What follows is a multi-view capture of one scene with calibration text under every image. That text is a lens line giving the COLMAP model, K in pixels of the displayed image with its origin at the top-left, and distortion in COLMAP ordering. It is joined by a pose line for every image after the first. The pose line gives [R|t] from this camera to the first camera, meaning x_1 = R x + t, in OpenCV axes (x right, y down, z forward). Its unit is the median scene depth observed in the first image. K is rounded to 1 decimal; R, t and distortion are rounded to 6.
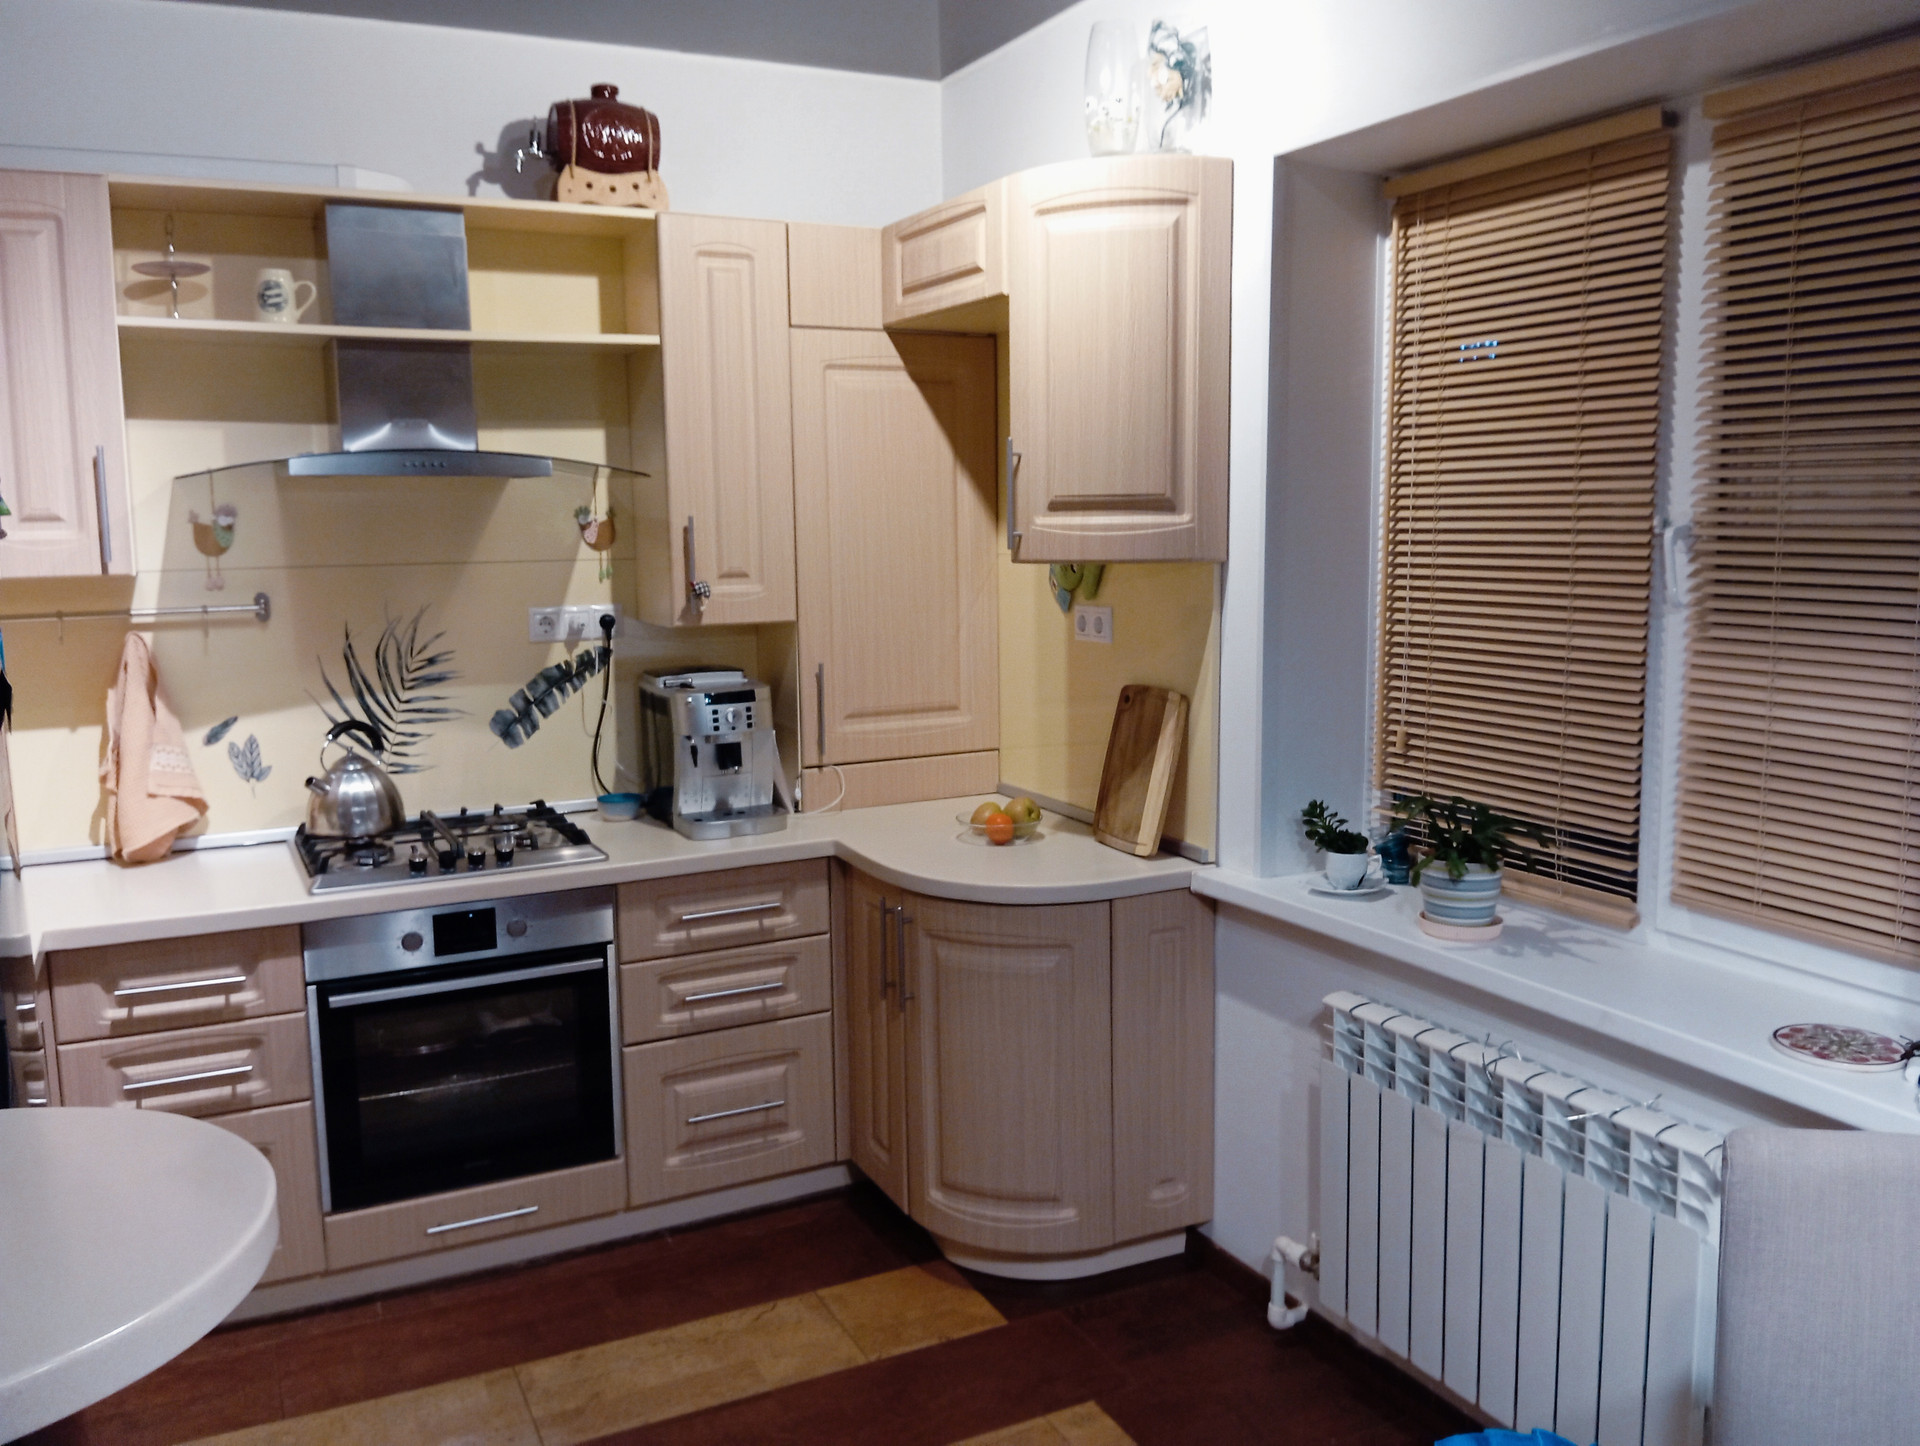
lens RADIAL K [[1559.0, 0, 954.0], [0, 1559.0, 716.7], [0, 0, 1]] dist [0.085606, -0.174408]
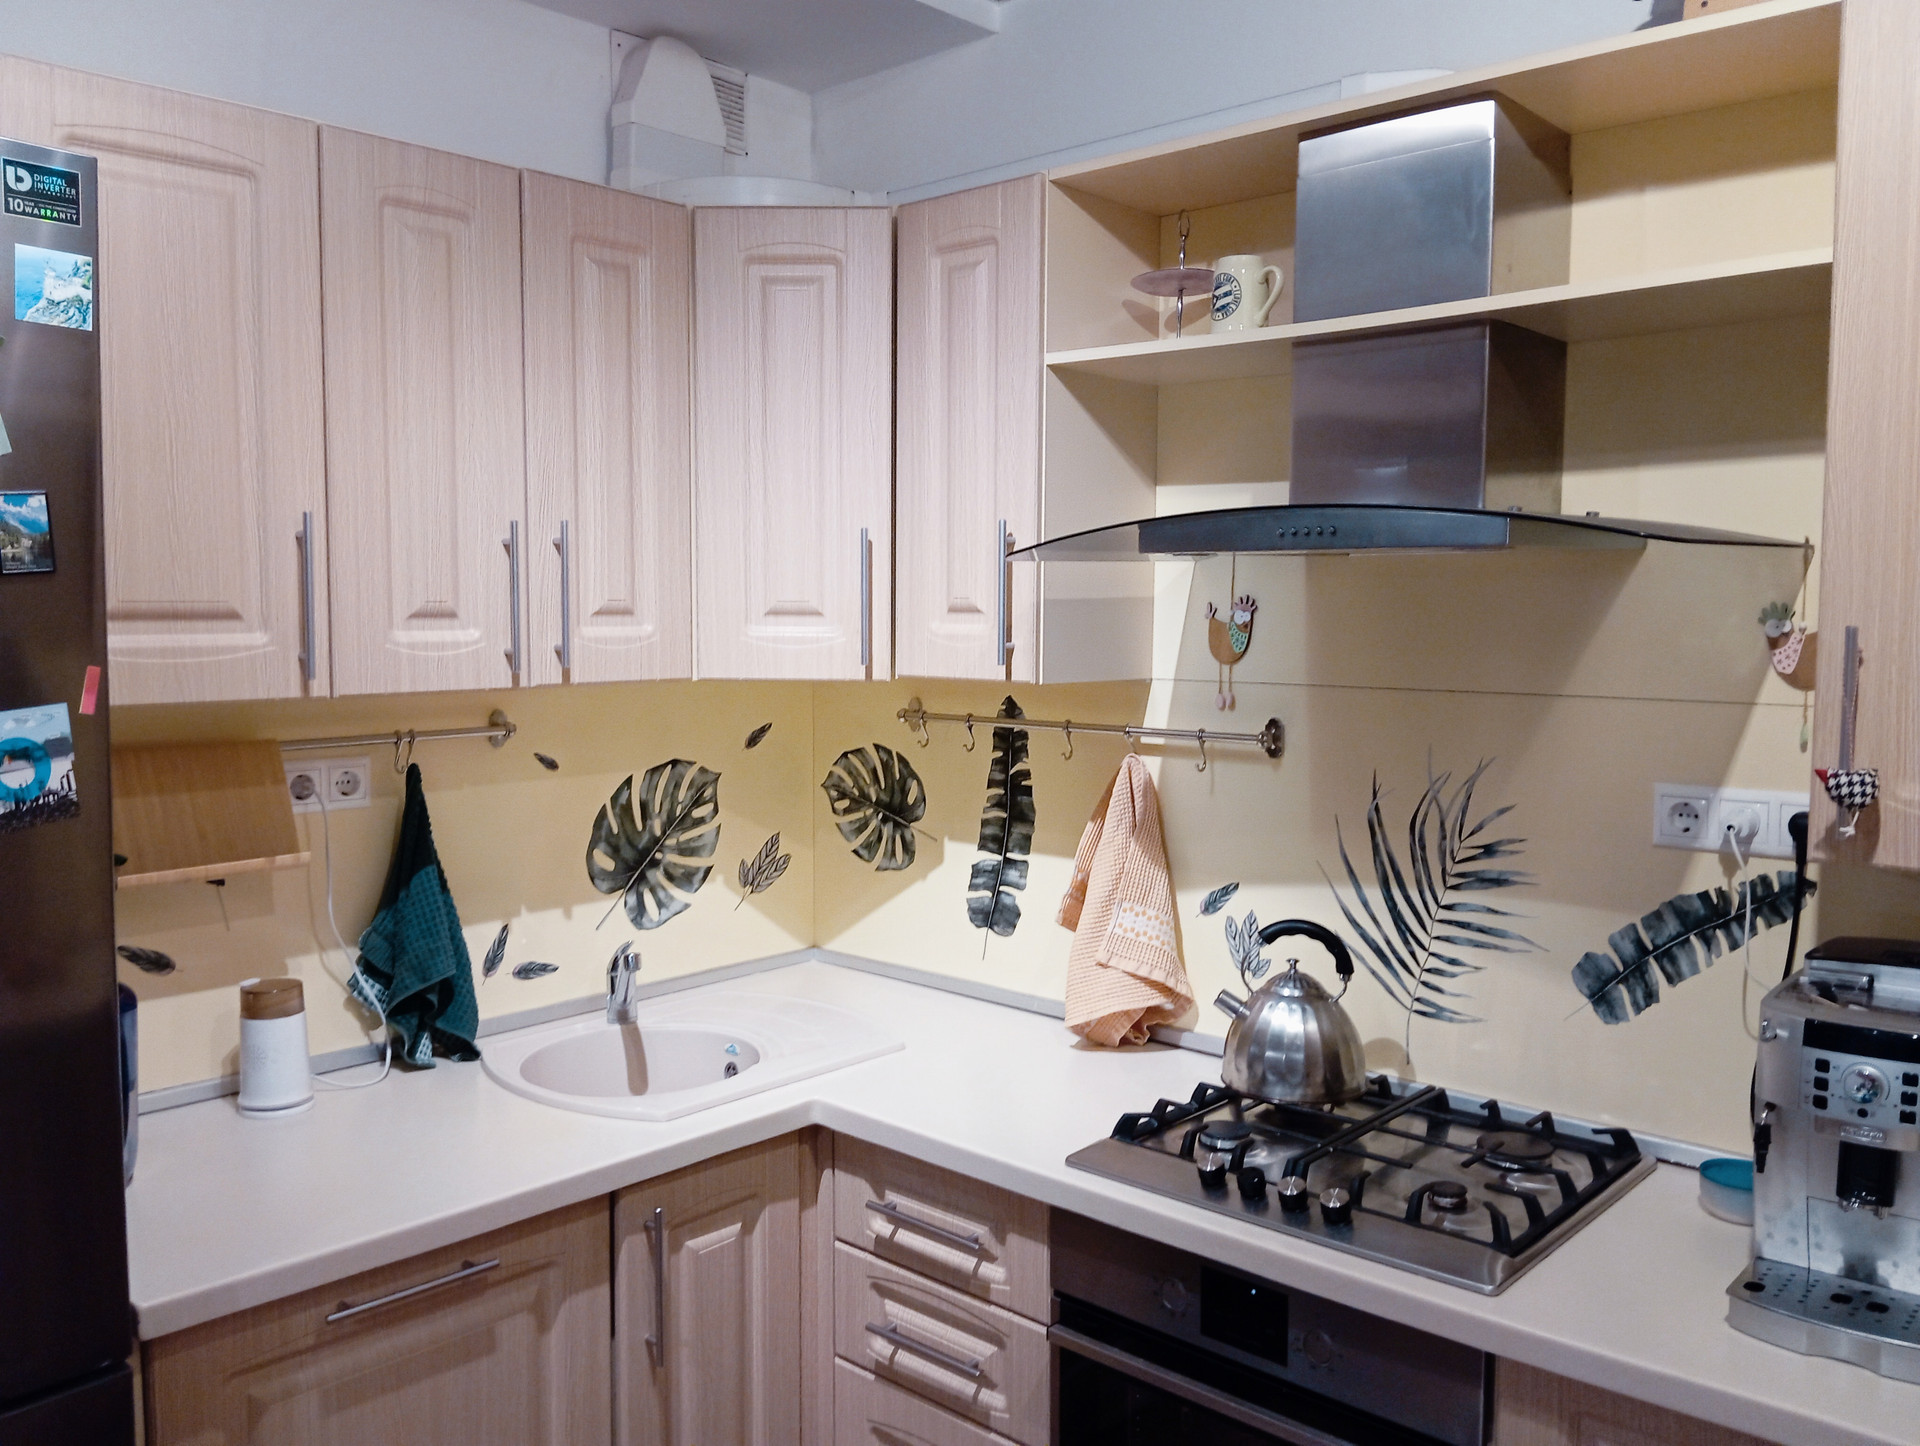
lens RADIAL K [[1559.0, 0, 954.0], [0, 1559.0, 716.7], [0, 0, 1]] dist [0.085606, -0.174408]
pose [[0.359983, 0.081364, -0.929404, 0.162392], [-0.134336, 0.990329, 0.034666, -0.082059], [0.923237, 0.112373, 0.367432, 0.587770]]
